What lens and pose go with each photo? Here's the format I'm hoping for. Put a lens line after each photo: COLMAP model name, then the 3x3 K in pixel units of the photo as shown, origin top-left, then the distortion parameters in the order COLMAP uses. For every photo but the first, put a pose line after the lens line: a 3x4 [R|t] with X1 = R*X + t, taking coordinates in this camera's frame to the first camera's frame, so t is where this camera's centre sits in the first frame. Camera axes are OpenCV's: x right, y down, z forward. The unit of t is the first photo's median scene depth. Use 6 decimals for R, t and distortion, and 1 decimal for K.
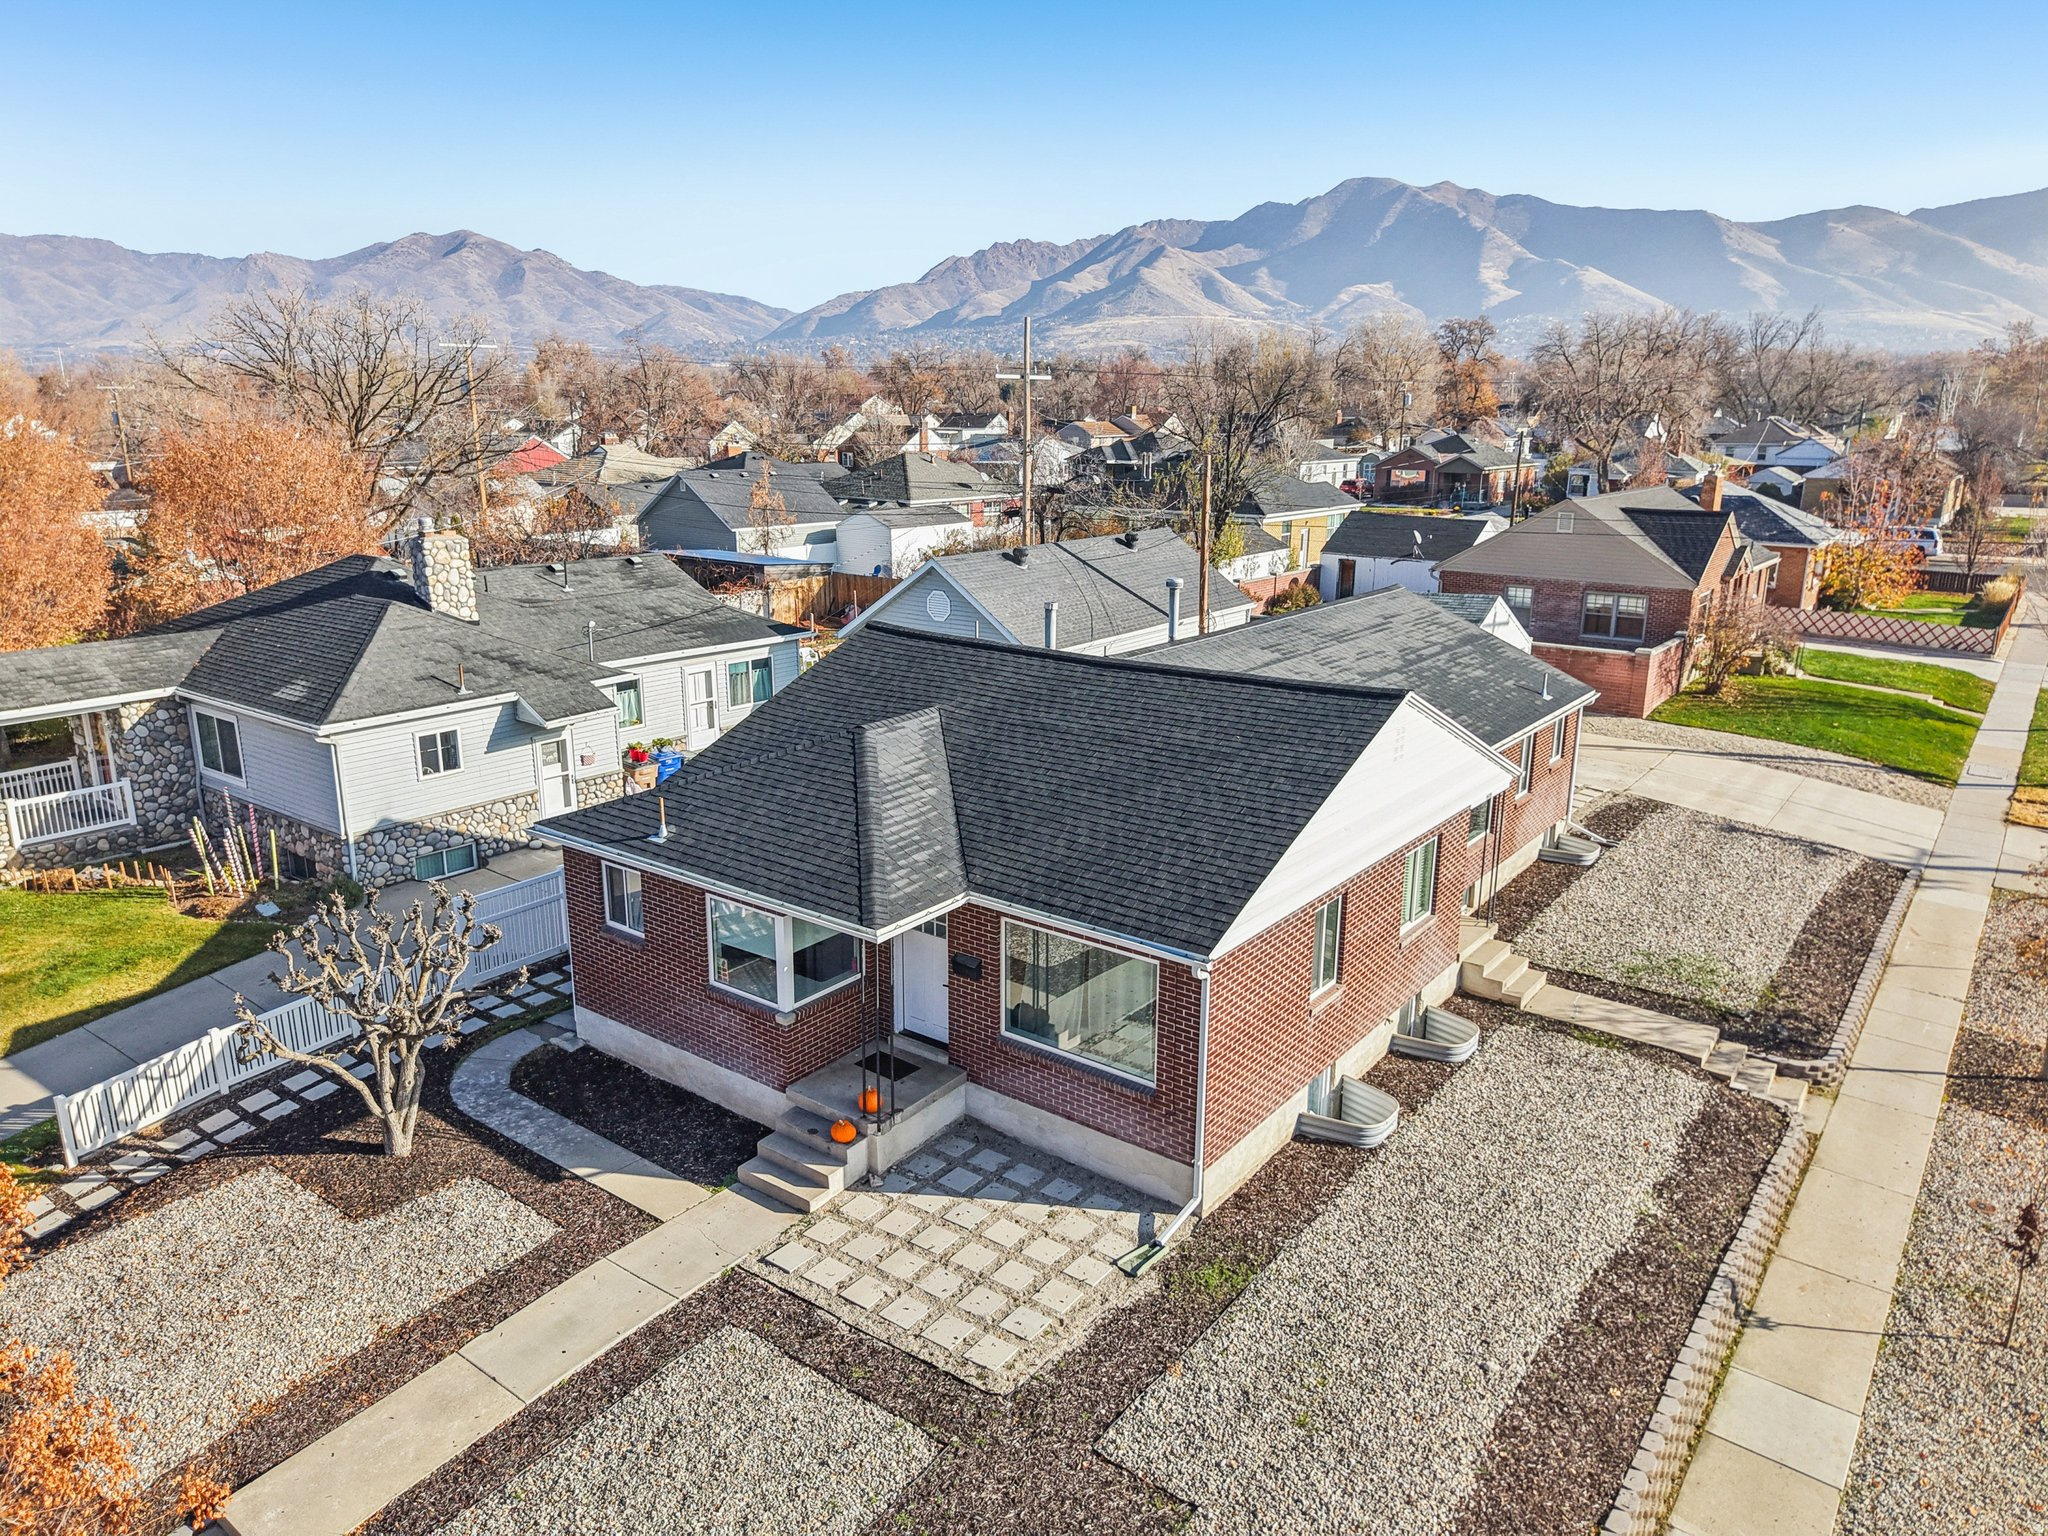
lens RADIAL K [[1381.6, 0, 1022.8], [0, 1381.6, 756.3], [0, 0, 1]] dist [0.026350, -0.026152]
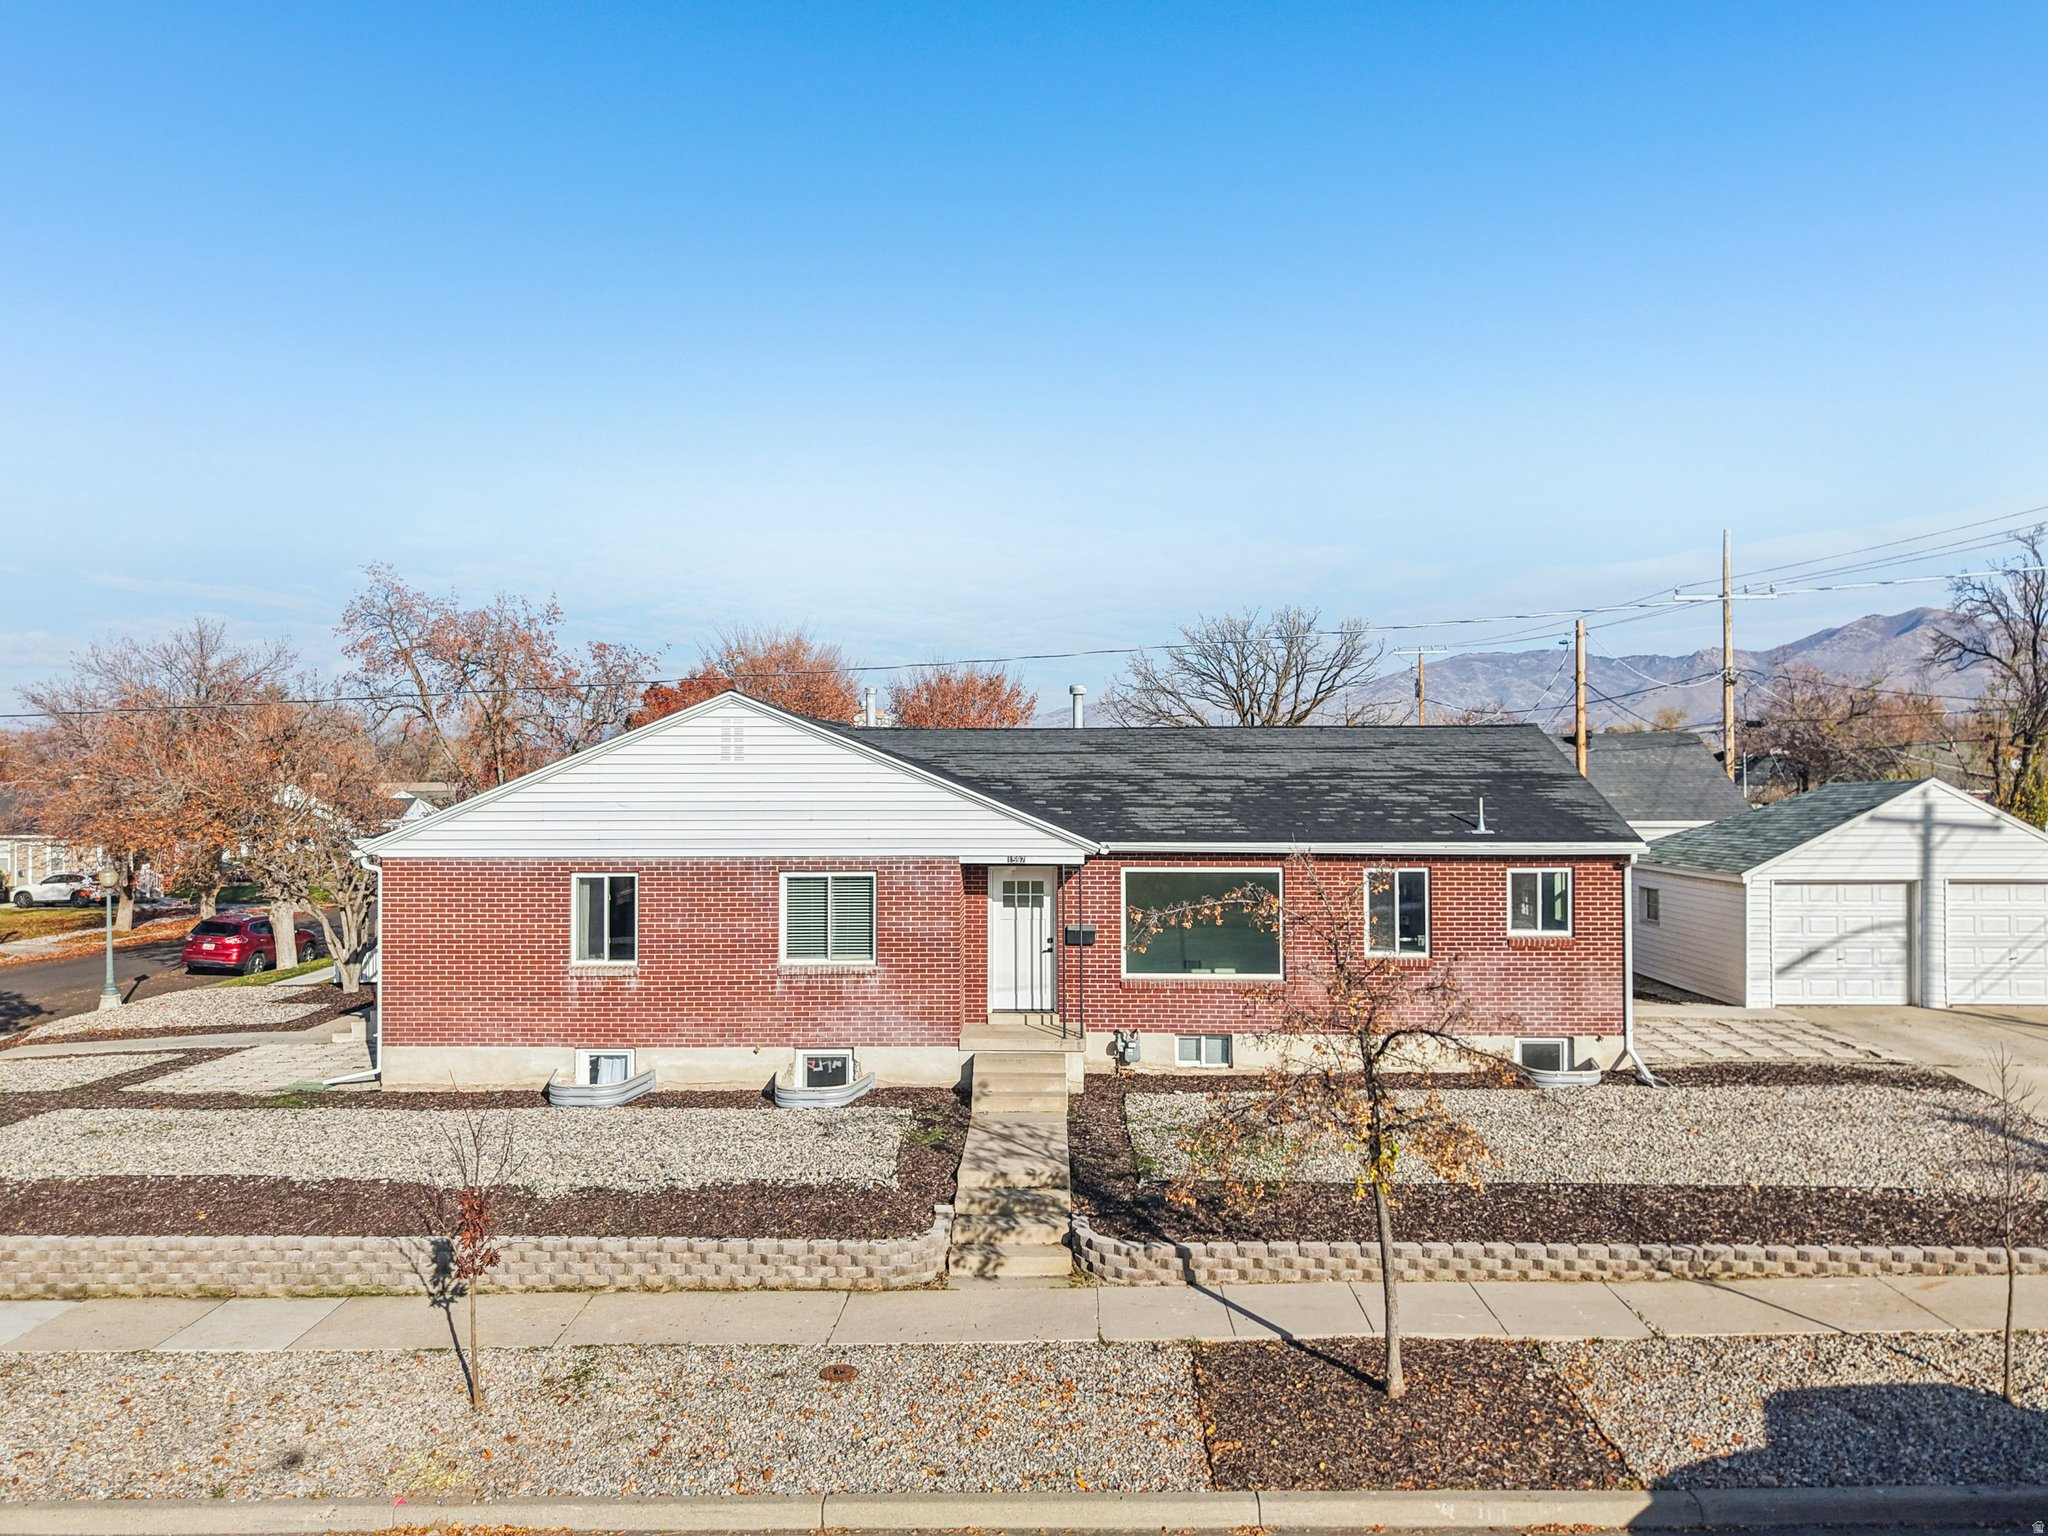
lens RADIAL K [[1404.8, 0, 1024.0], [0, 1404.8, 768.0], [0, 0, 1]] dist [-0.006842, -0.004546]
pose [[0.585558, -0.007095, -0.810599, 0.392555], [-0.193257, 0.969907, -0.148093, 0.037832], [0.787257, 0.243371, 0.566566, 0.185879]]
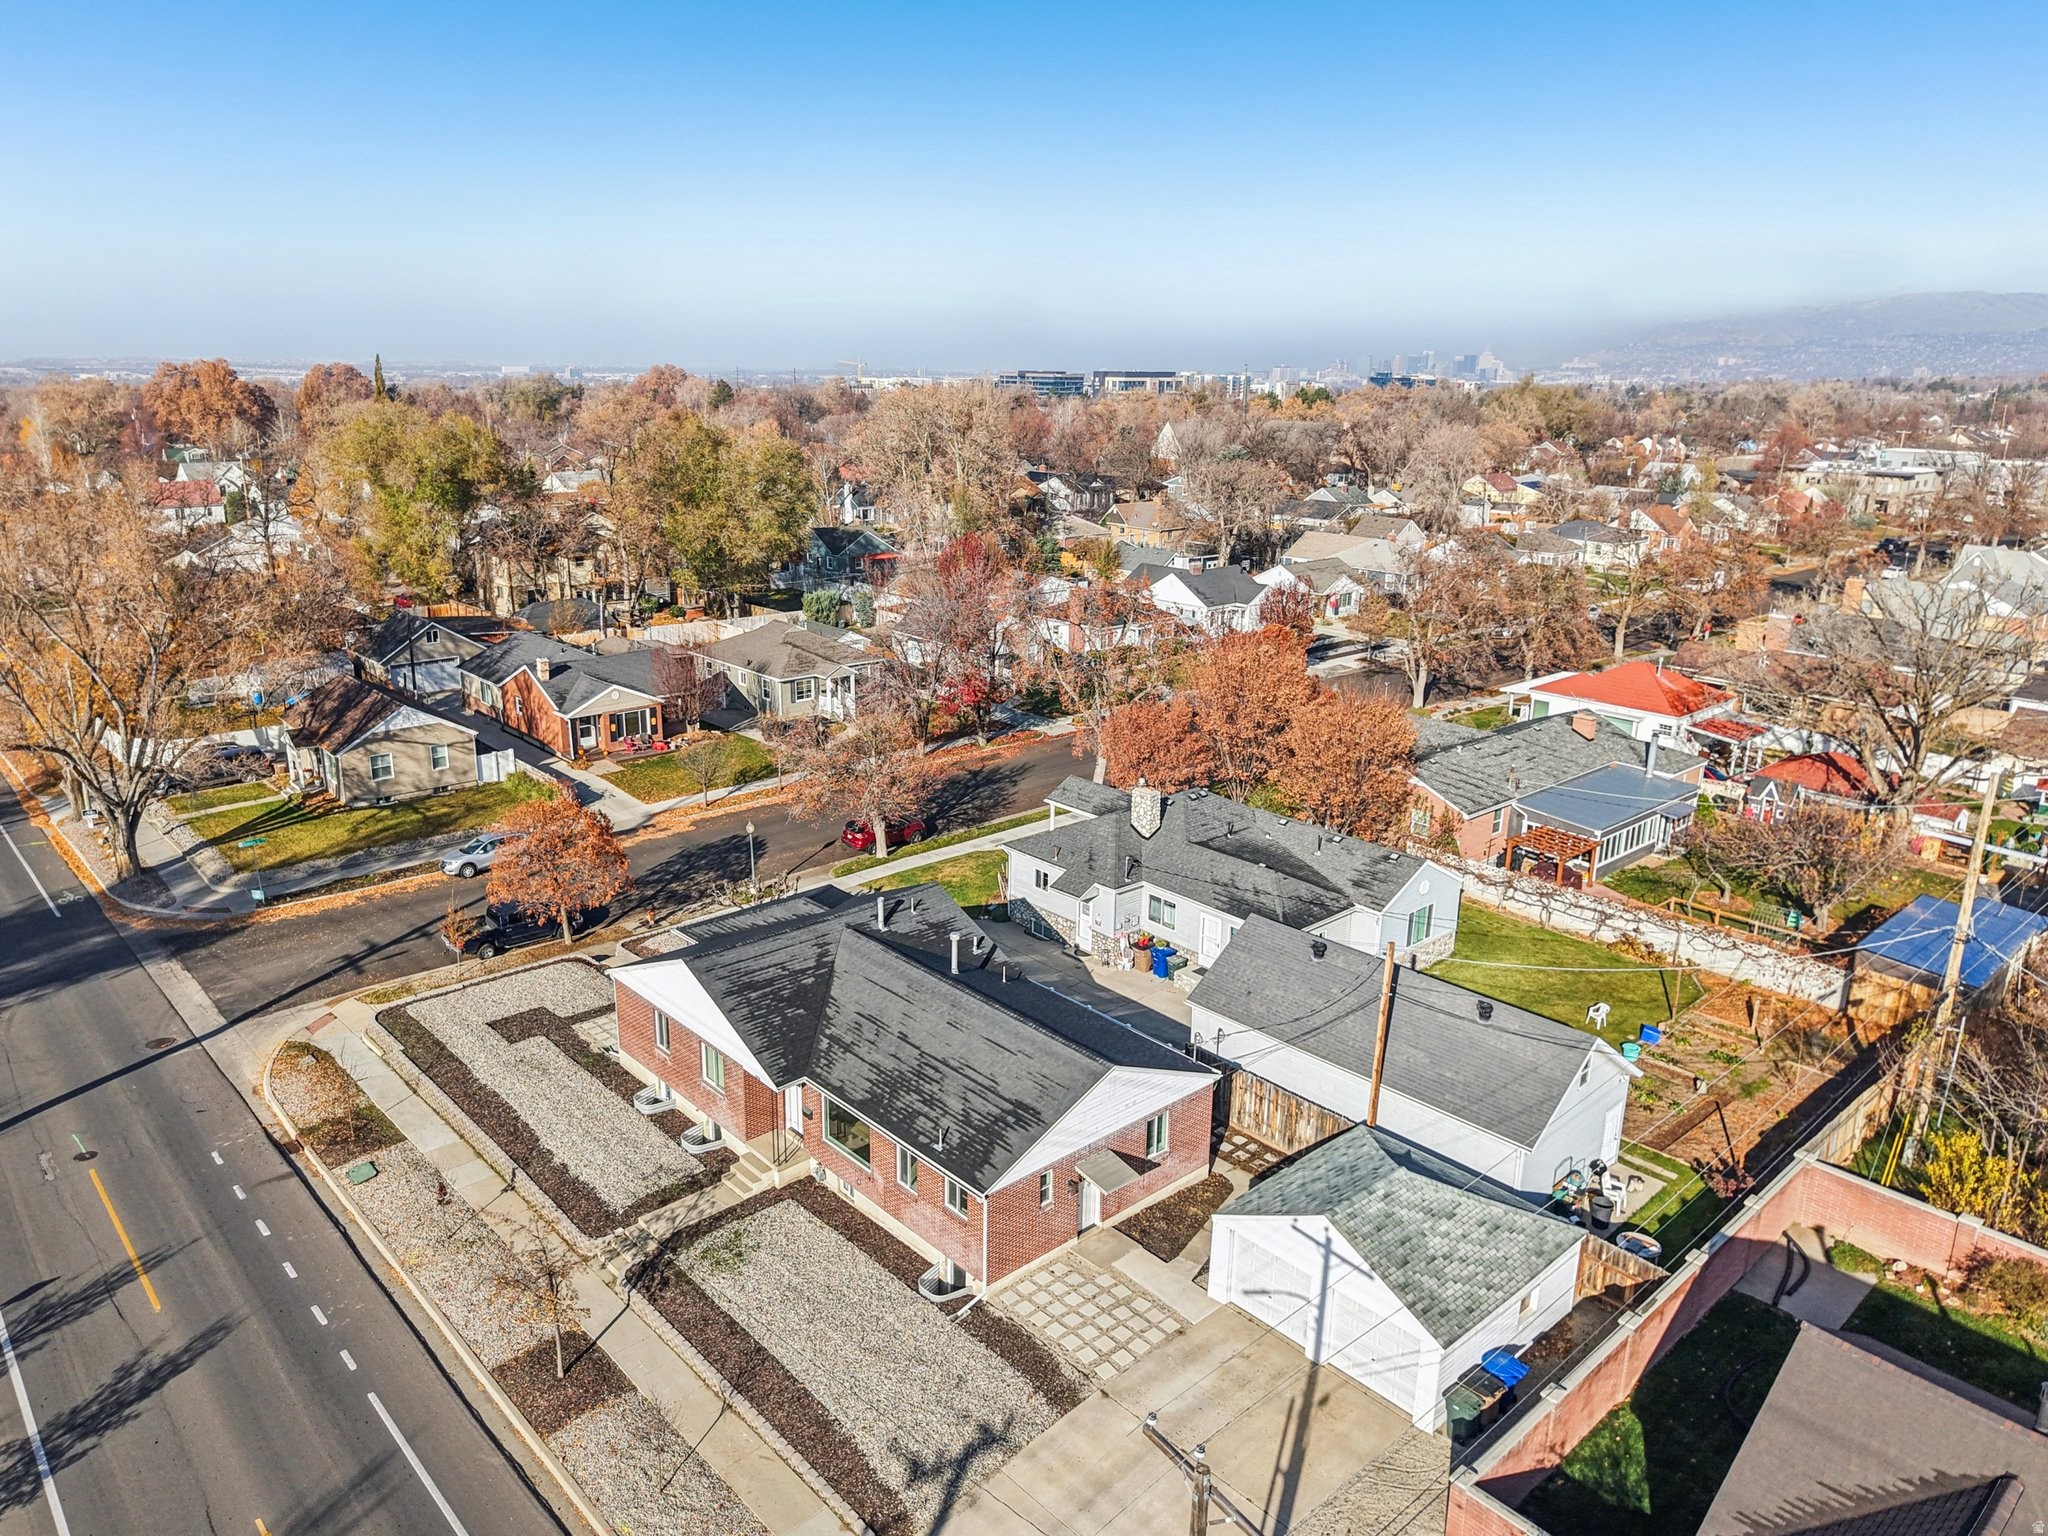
lens RADIAL K [[1404.8, 0, 1024.0], [0, 1404.8, 768.0], [0, 0, 1]] dist [-0.006842, -0.004546]
pose [[-0.178537, 0.270994, -0.945879, 0.704428], [-0.259033, 0.914467, 0.310888, -0.370838], [0.949224, 0.300519, -0.093070, 0.517023]]
